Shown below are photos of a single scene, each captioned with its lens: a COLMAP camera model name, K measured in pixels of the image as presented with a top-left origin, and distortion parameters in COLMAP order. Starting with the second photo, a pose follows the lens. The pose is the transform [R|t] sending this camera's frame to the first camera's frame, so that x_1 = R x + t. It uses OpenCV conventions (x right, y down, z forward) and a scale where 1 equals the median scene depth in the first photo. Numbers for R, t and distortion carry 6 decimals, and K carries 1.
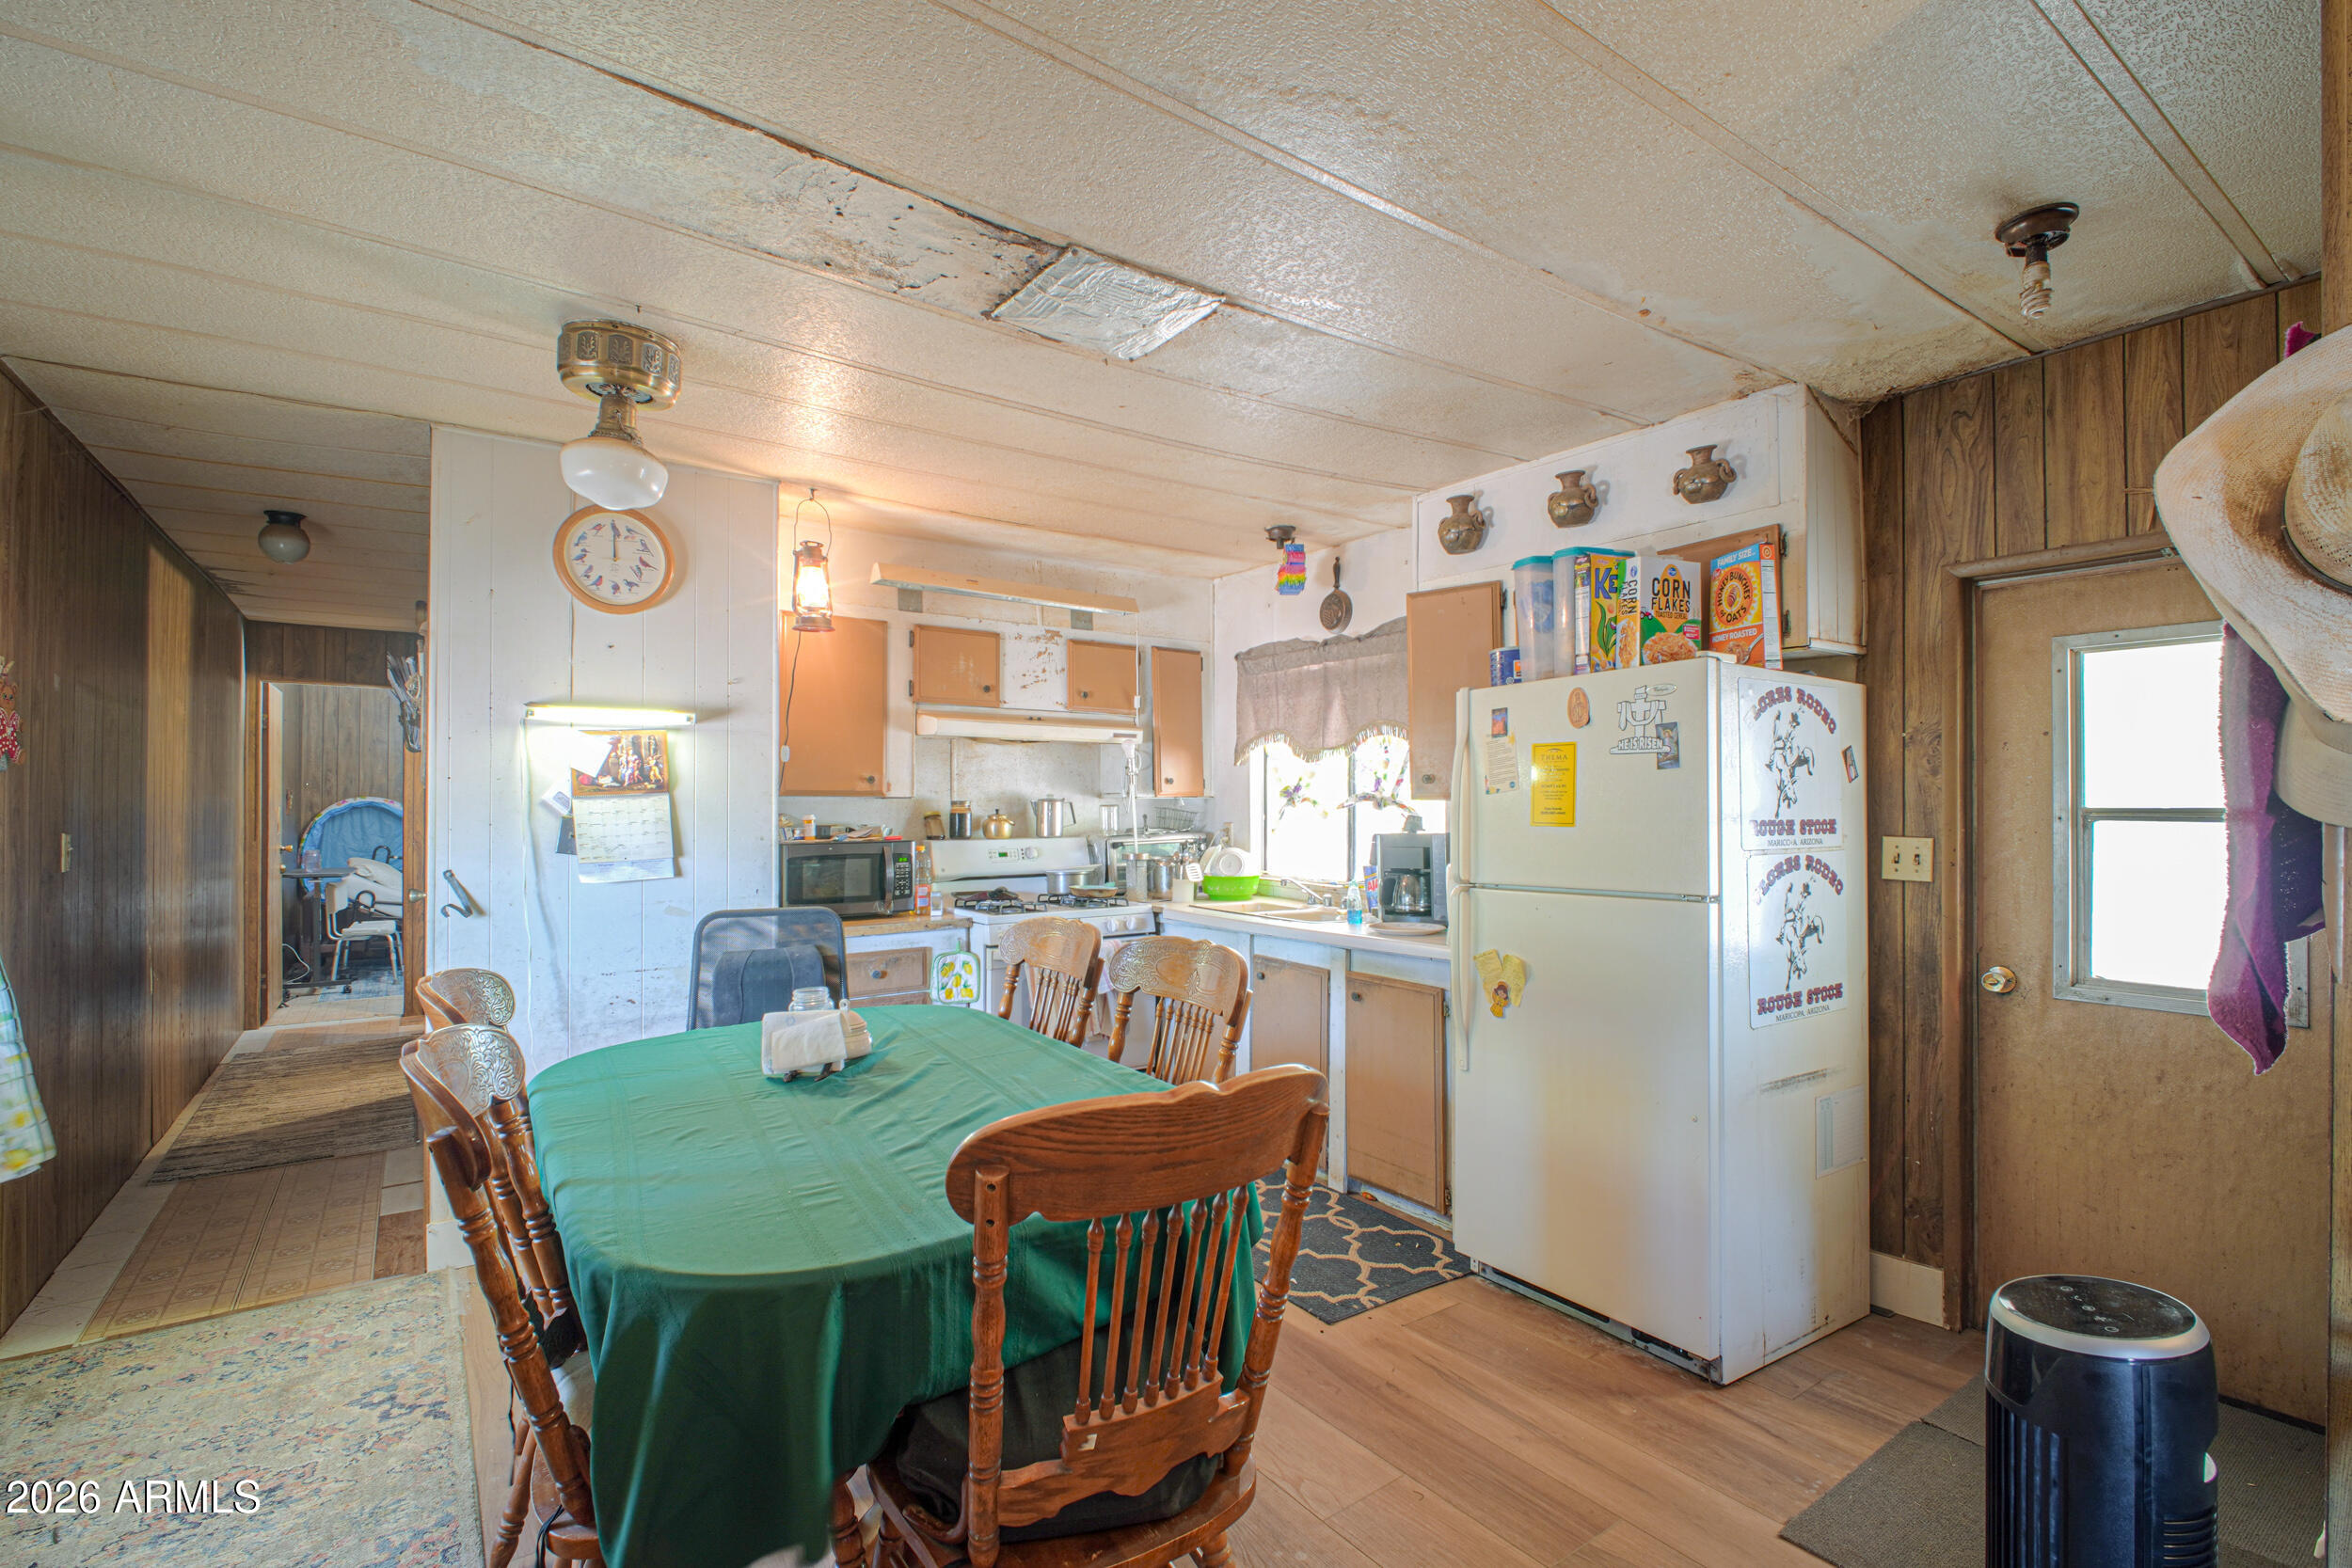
lens RADIAL K [[1074.2, 0, 1167.2], [0, 1074.2, 791.0], [0, 0, 1]] dist [-0.007158, -0.005364]
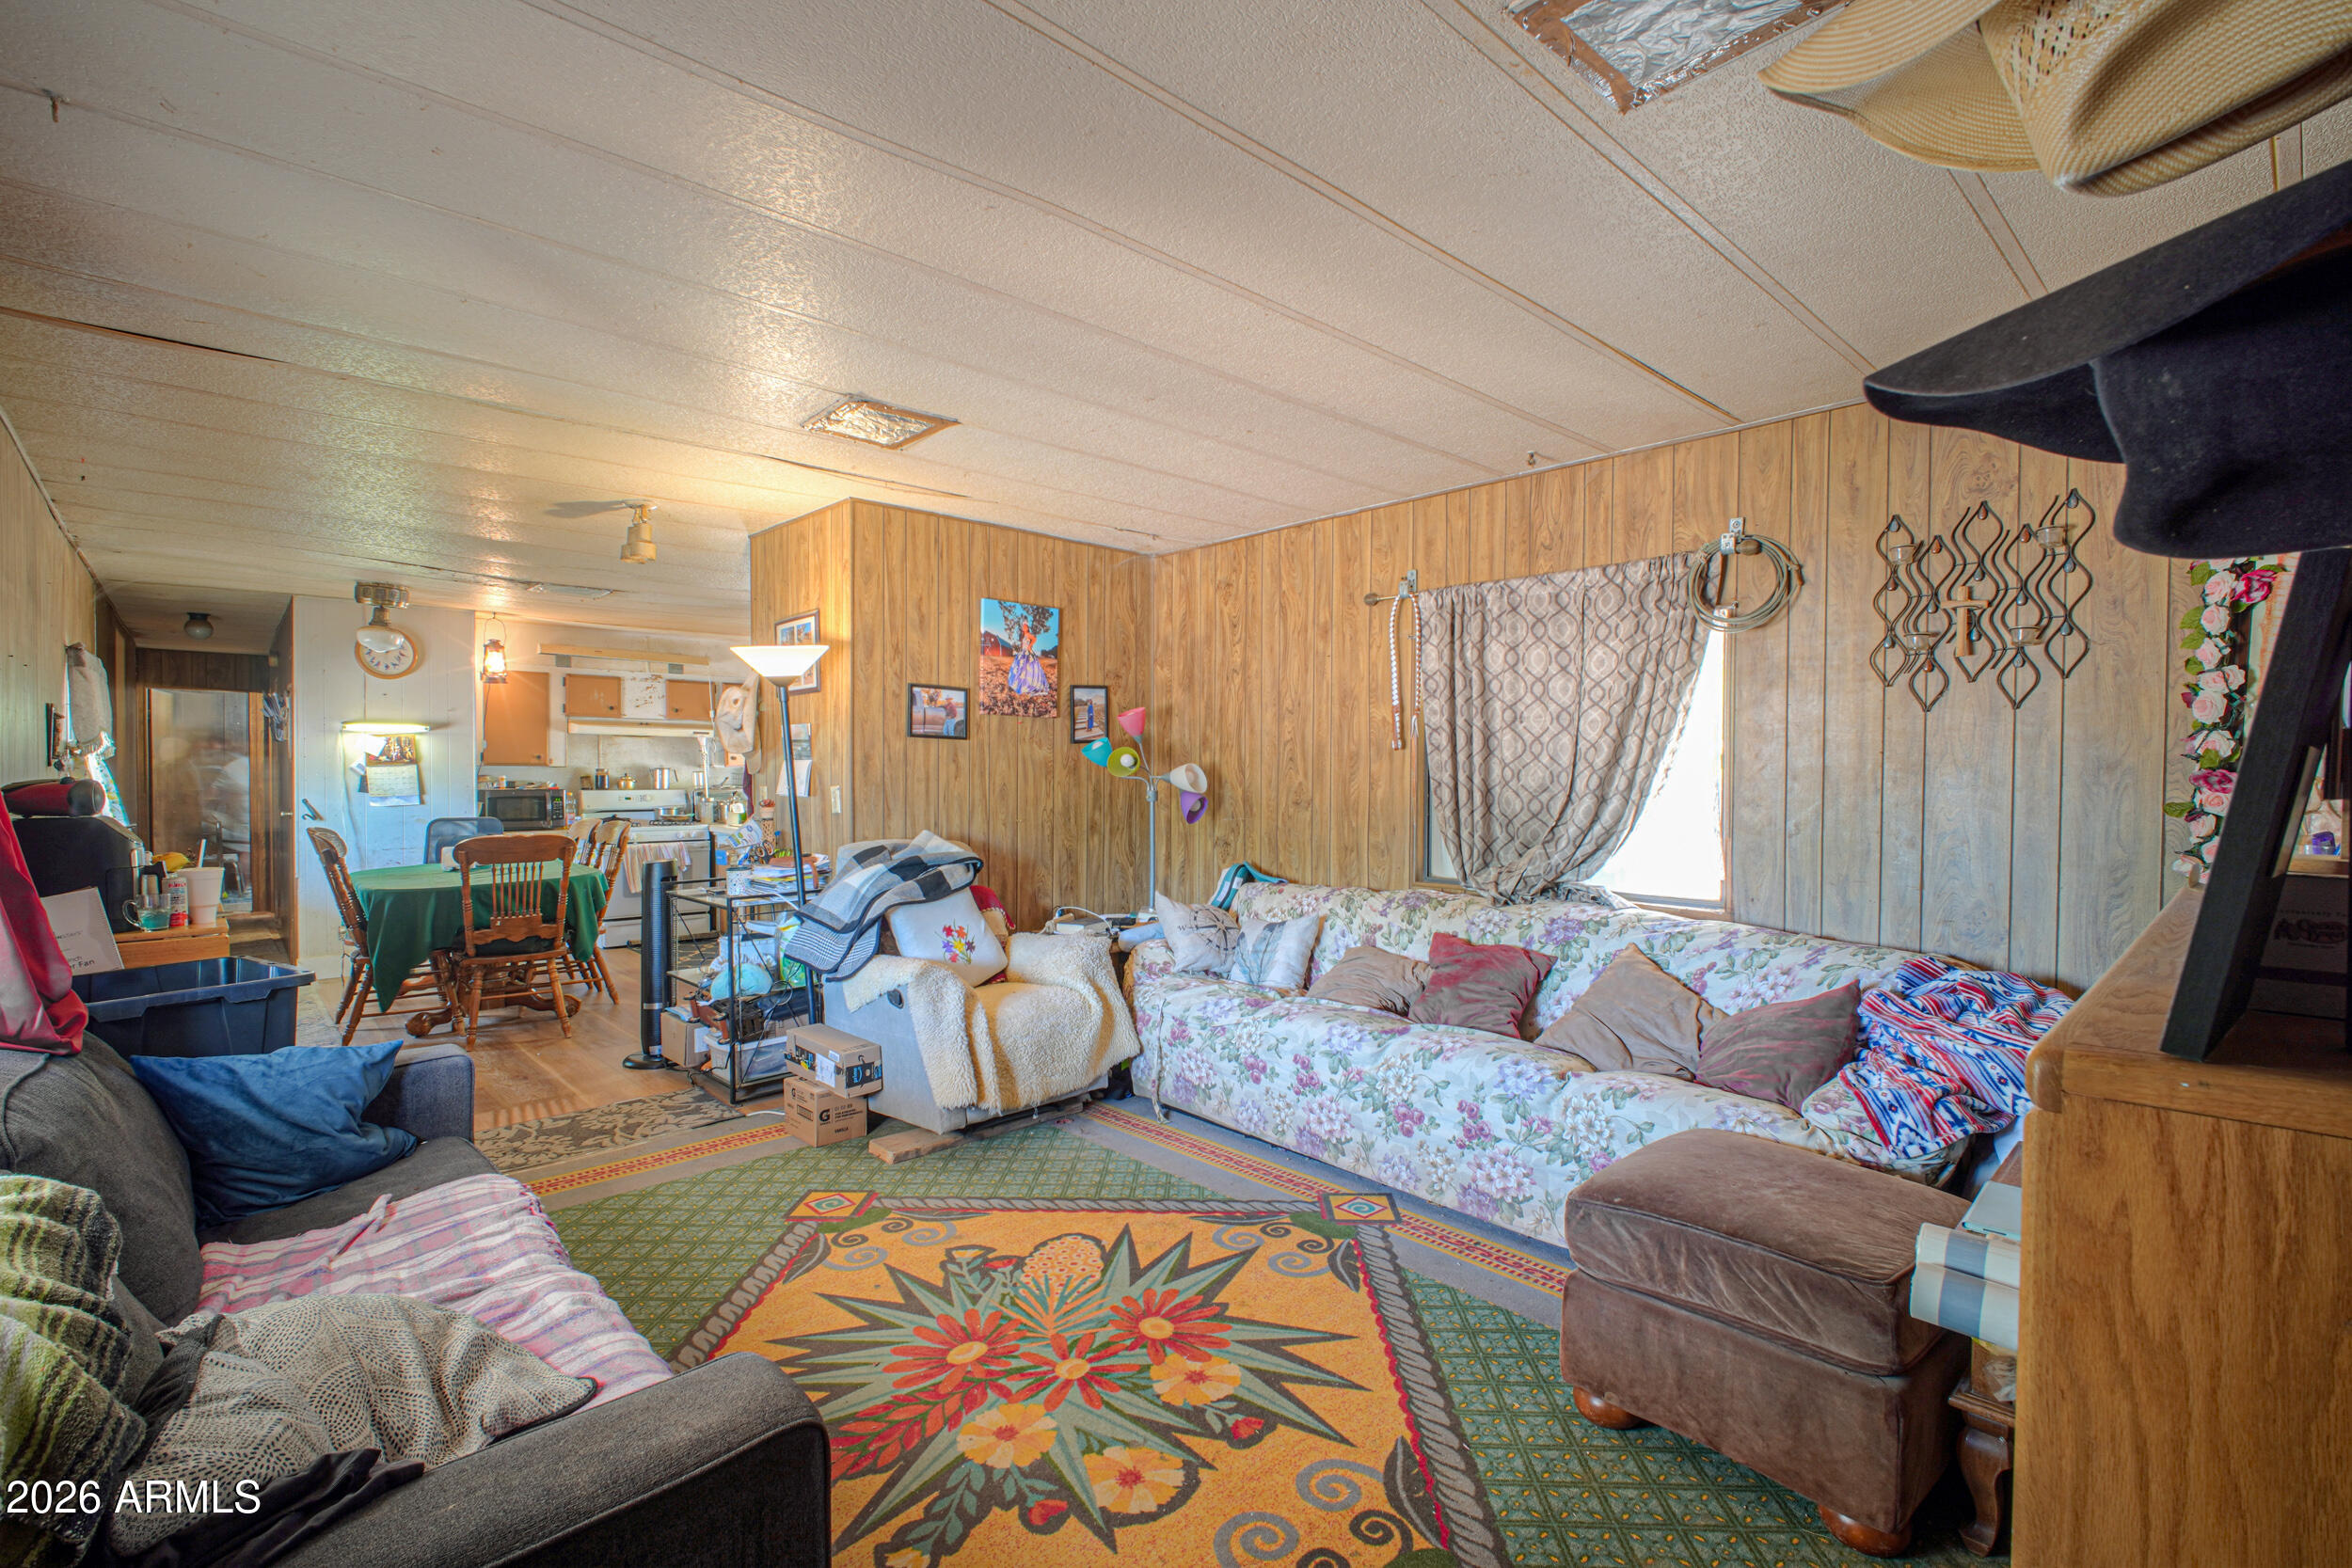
lens RADIAL K [[1074.2, 0, 1191.0], [0, 1074.2, 785.2], [0, 0, 1]] dist [-0.007158, -0.005364]
pose [[0.990433, 0.000036, 0.137997, 0.585828], [-0.003055, 0.999761, 0.021665, -0.005185], [-0.137964, -0.021879, 0.990196, -1.002888]]
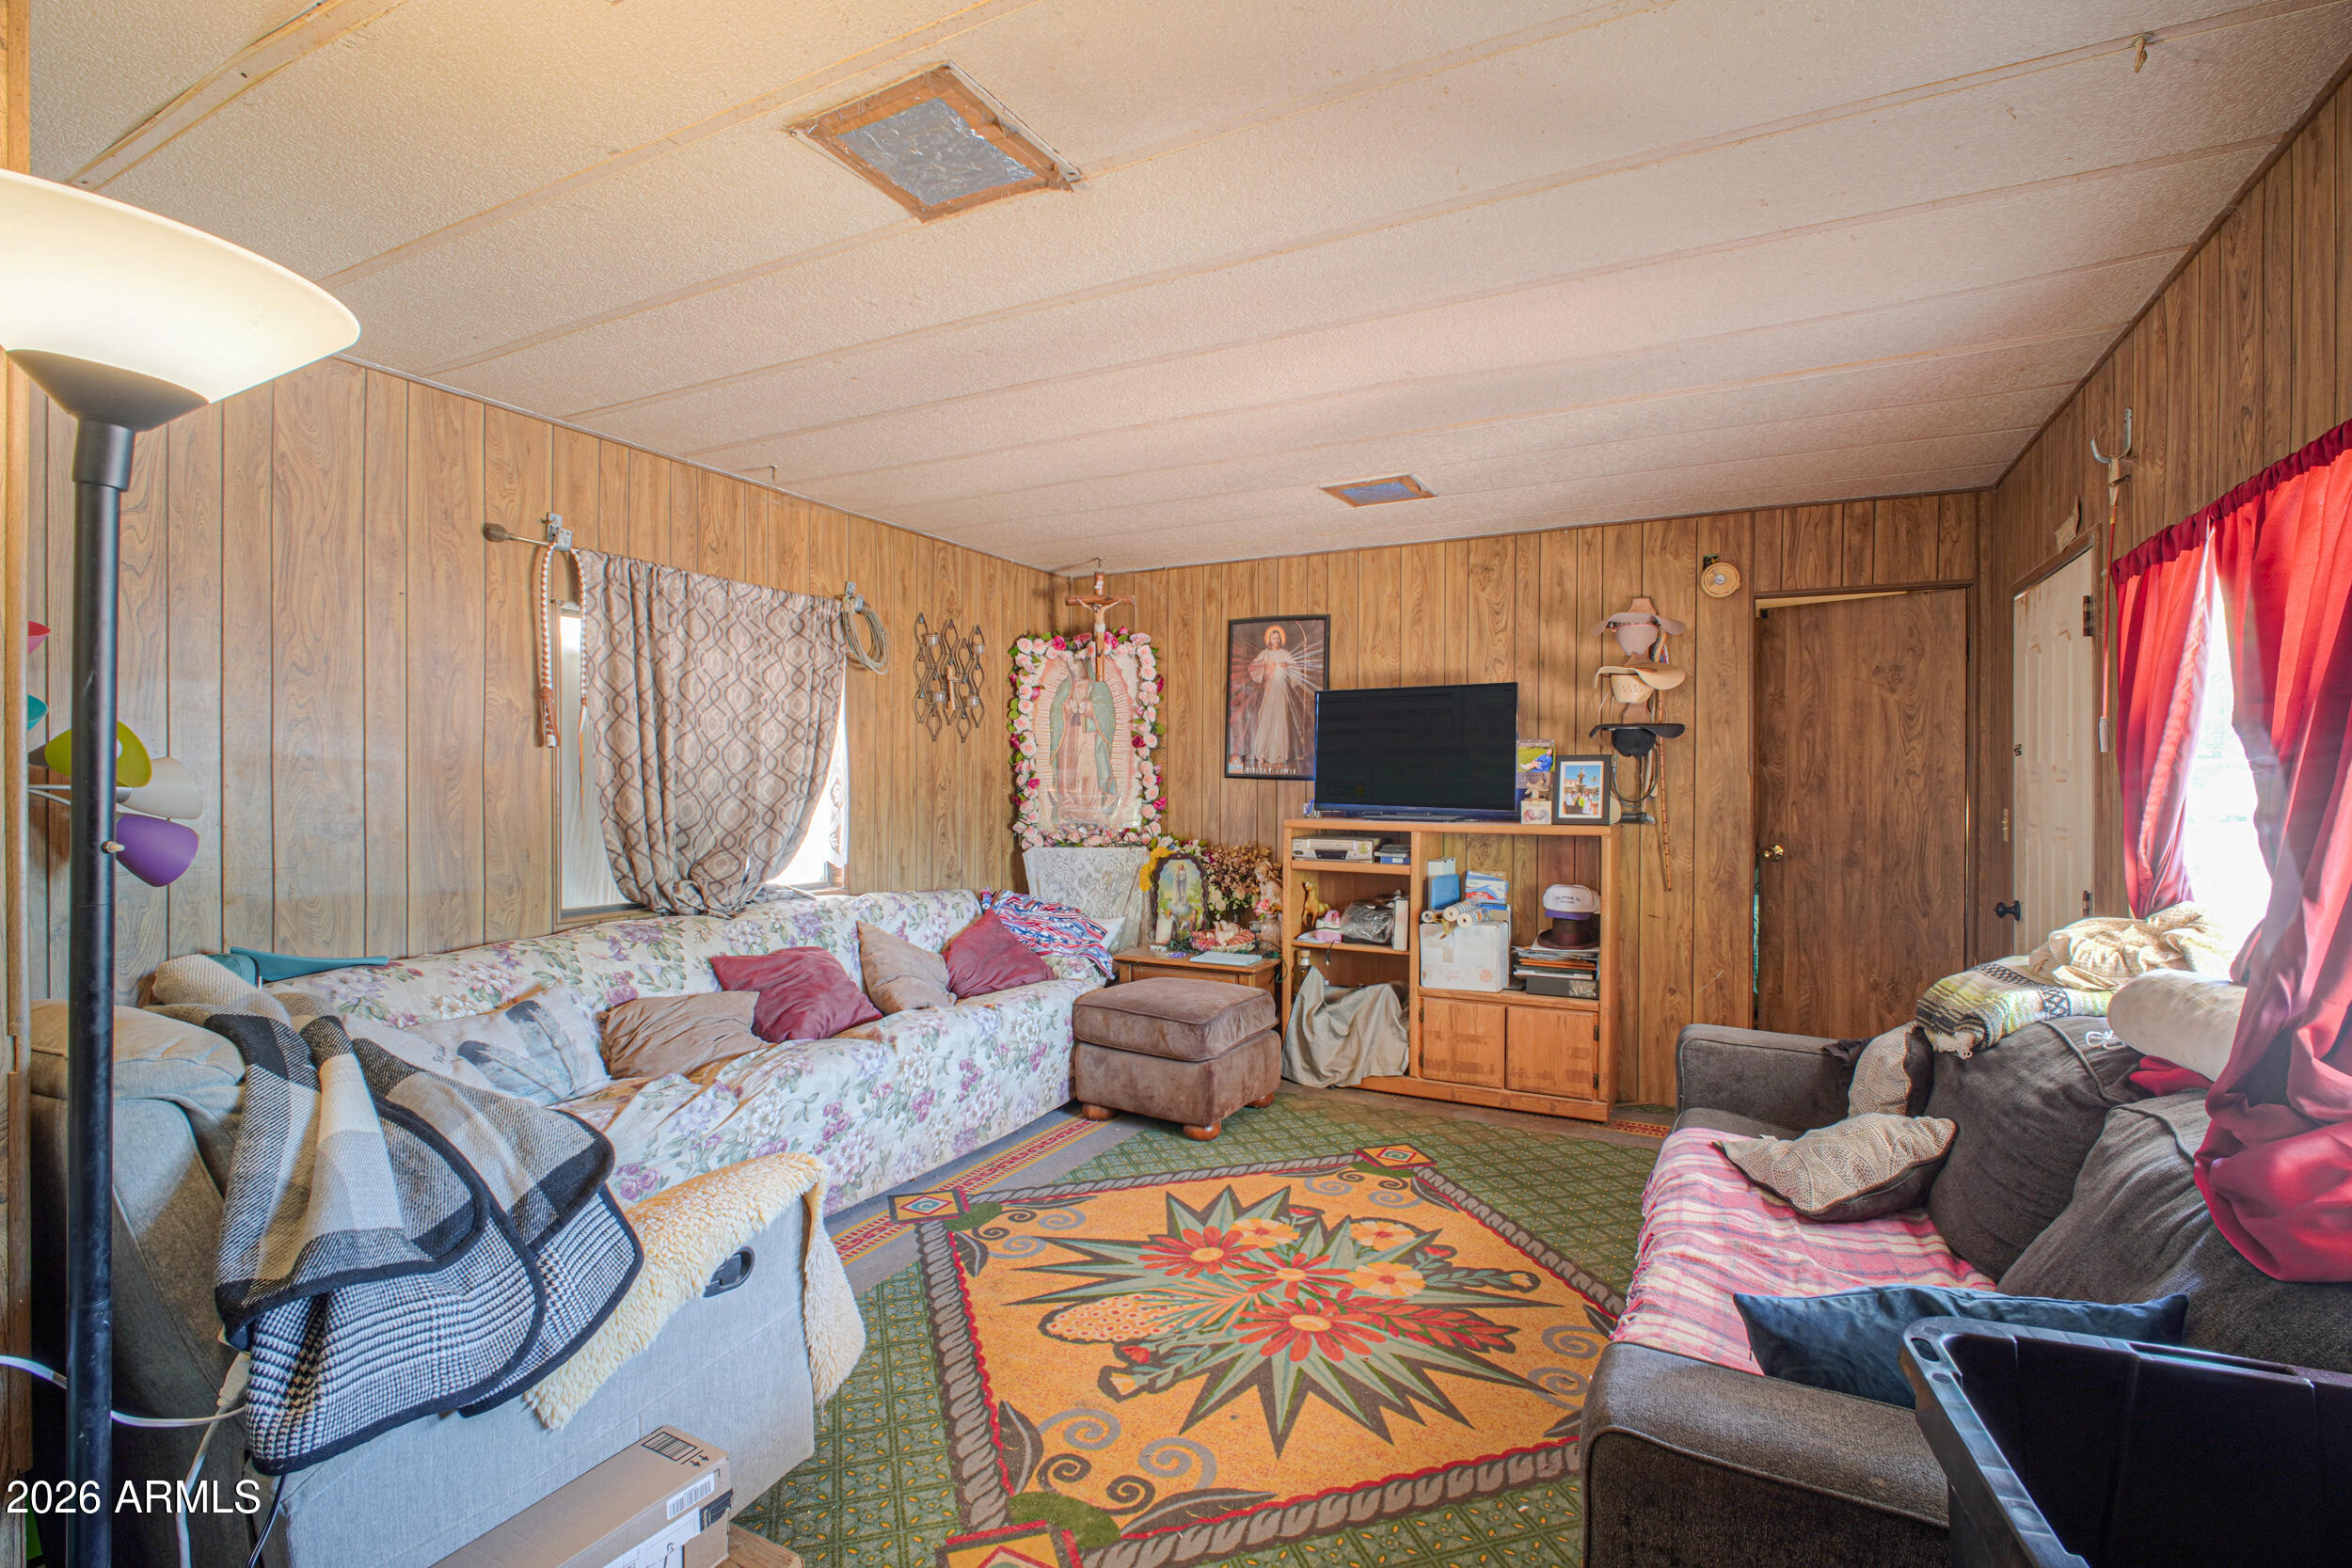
lens RADIAL K [[1074.2, 0, 1178.4], [0, 1074.2, 775.7], [0, 0, 1]] dist [-0.007158, -0.005364]
pose [[-0.455763, -0.002907, 0.890096, 0.041391], [-0.016303, 0.999854, -0.005082, -0.000768], [-0.889952, -0.016827, -0.455744, -0.088469]]
